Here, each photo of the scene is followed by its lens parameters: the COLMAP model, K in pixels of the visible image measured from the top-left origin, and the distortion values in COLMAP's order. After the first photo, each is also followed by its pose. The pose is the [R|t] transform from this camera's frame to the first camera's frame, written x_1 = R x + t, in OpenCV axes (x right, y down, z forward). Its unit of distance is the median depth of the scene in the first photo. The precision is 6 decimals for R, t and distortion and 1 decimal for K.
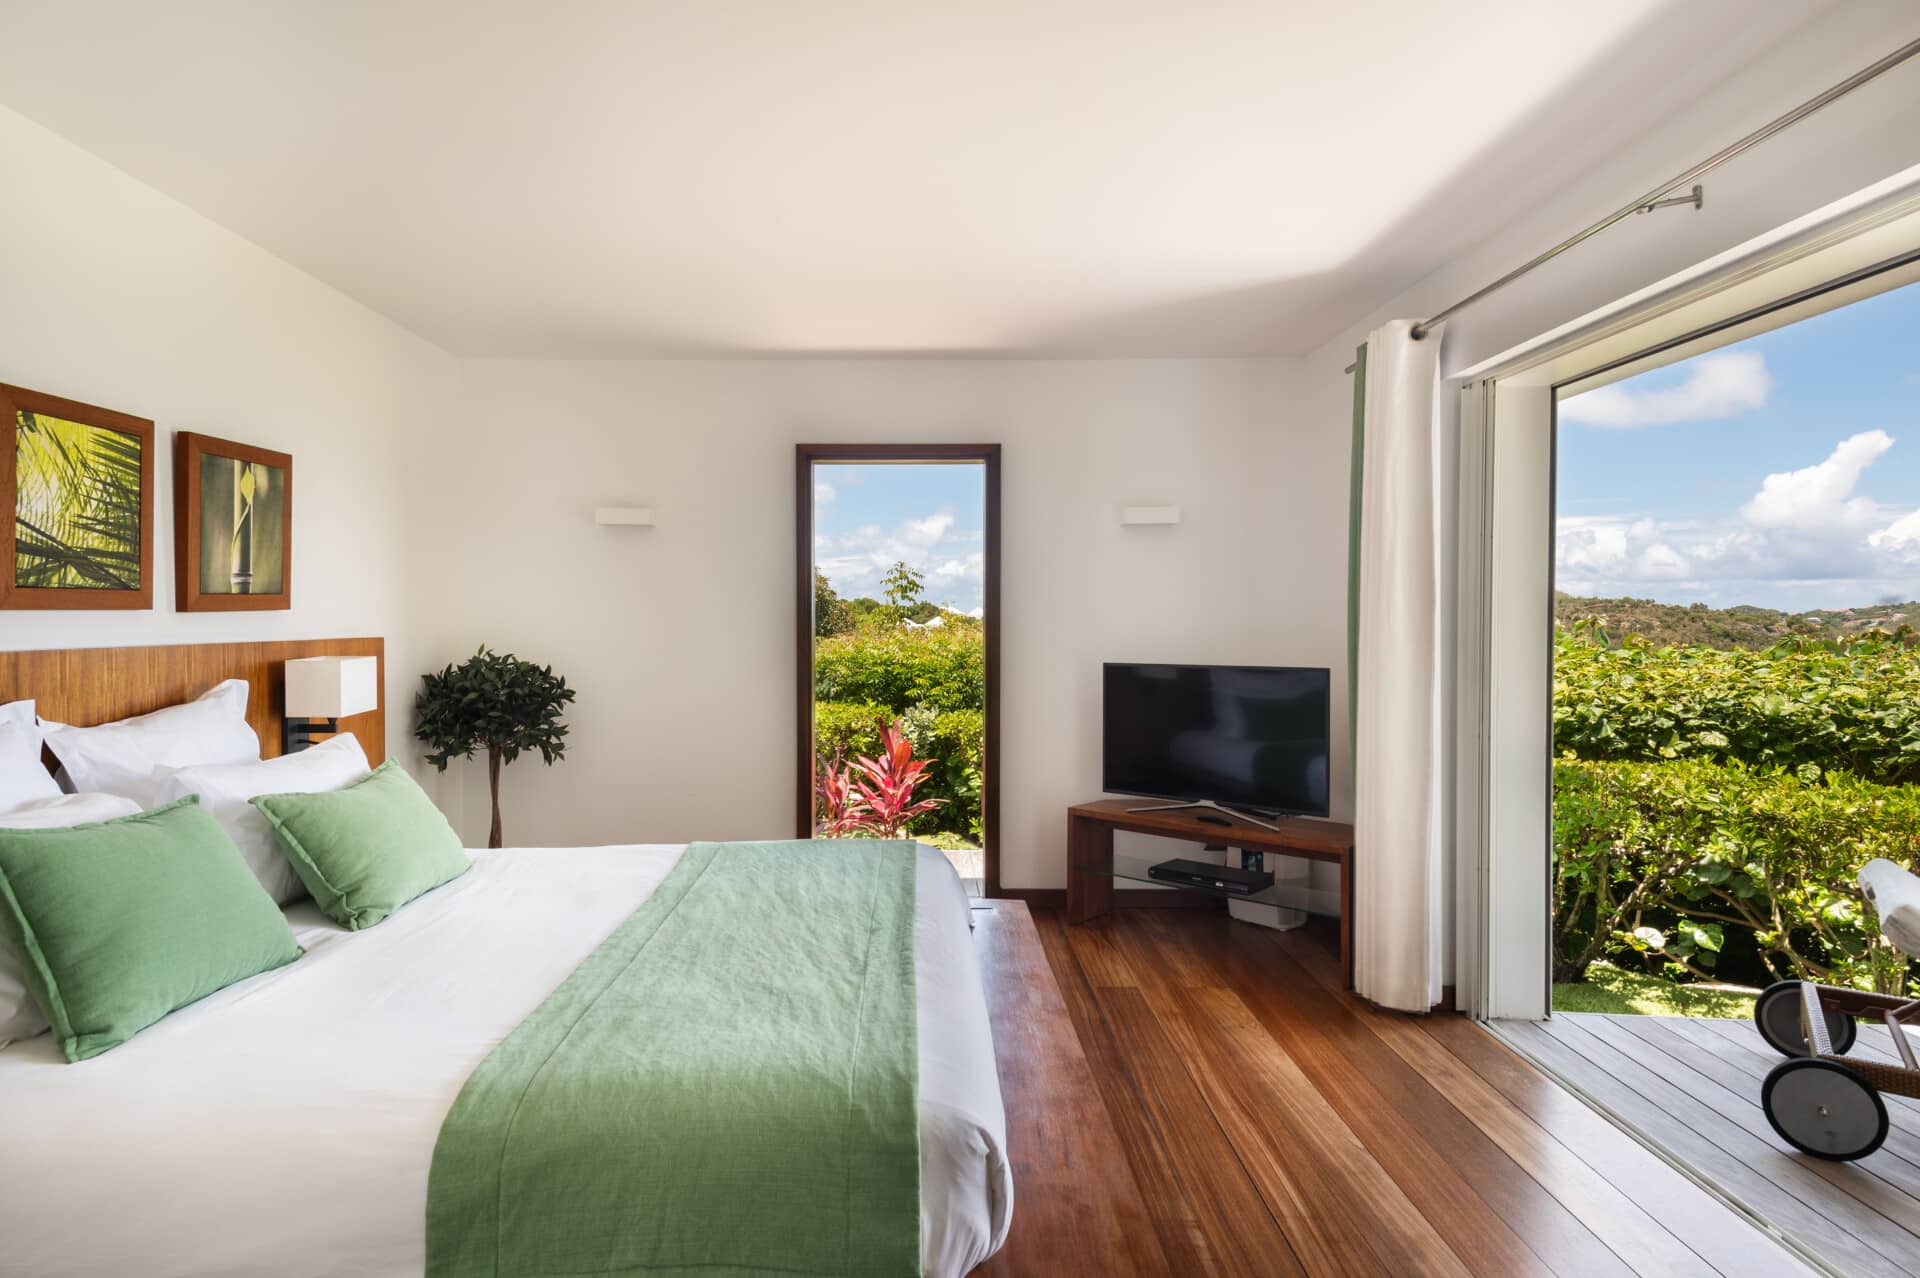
lens RADIAL K [[1118.9, 0, 955.6], [0, 1118.9, 631.7], [0, 0, 1]] dist [-0.001173, -0.000232]
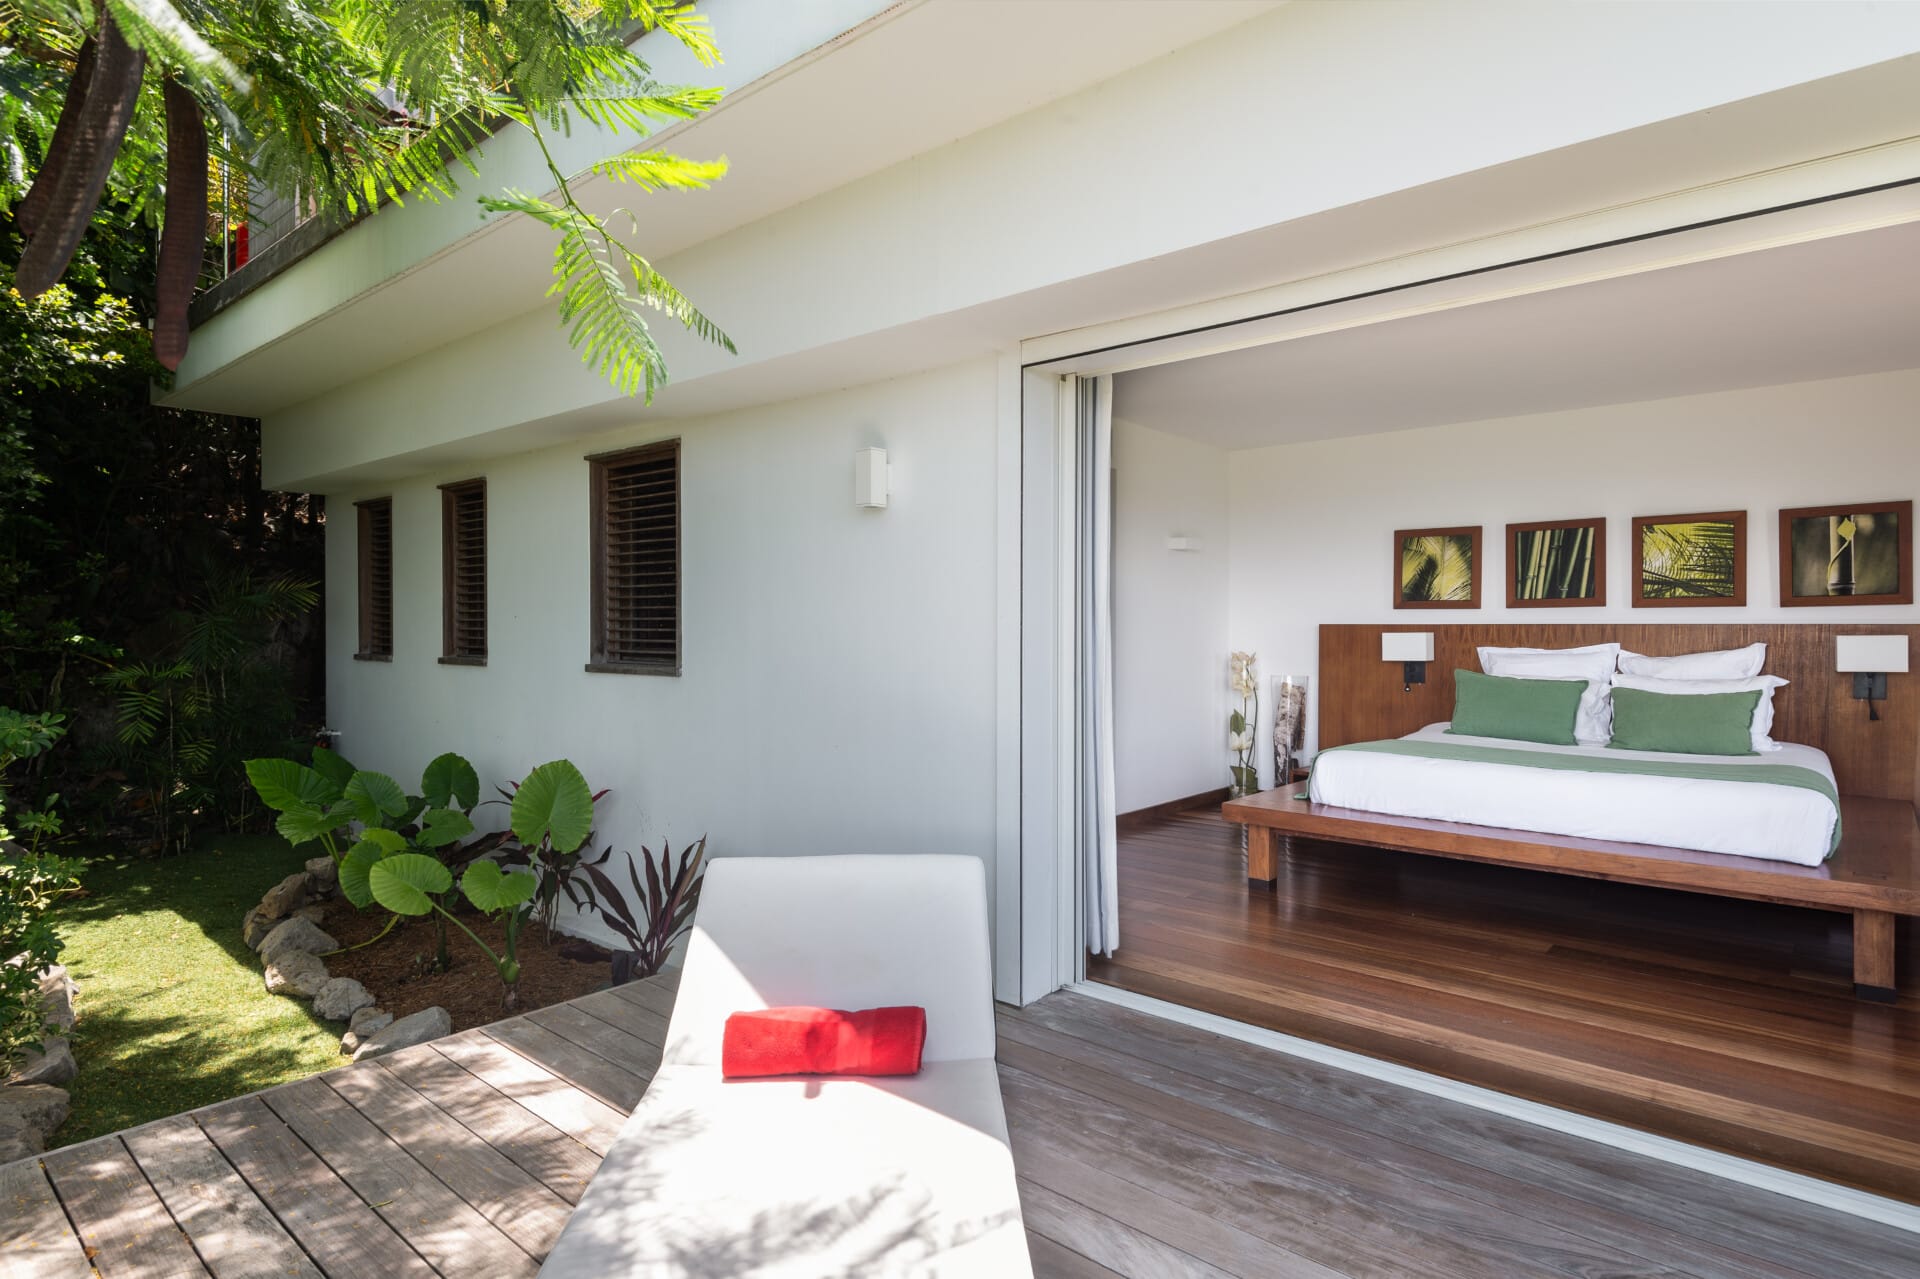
lens RADIAL K [[1022.7, 0, 957.5], [0, 1022.7, 635.7], [0, 0, 1]] dist [-0.000228, -0.000006]
pose [[-0.657601, 0.000448, -0.753367, 1.633292], [-0.013879, 0.999823, 0.012710, 0.030185], [0.753239, 0.018814, -0.657478, 1.200414]]
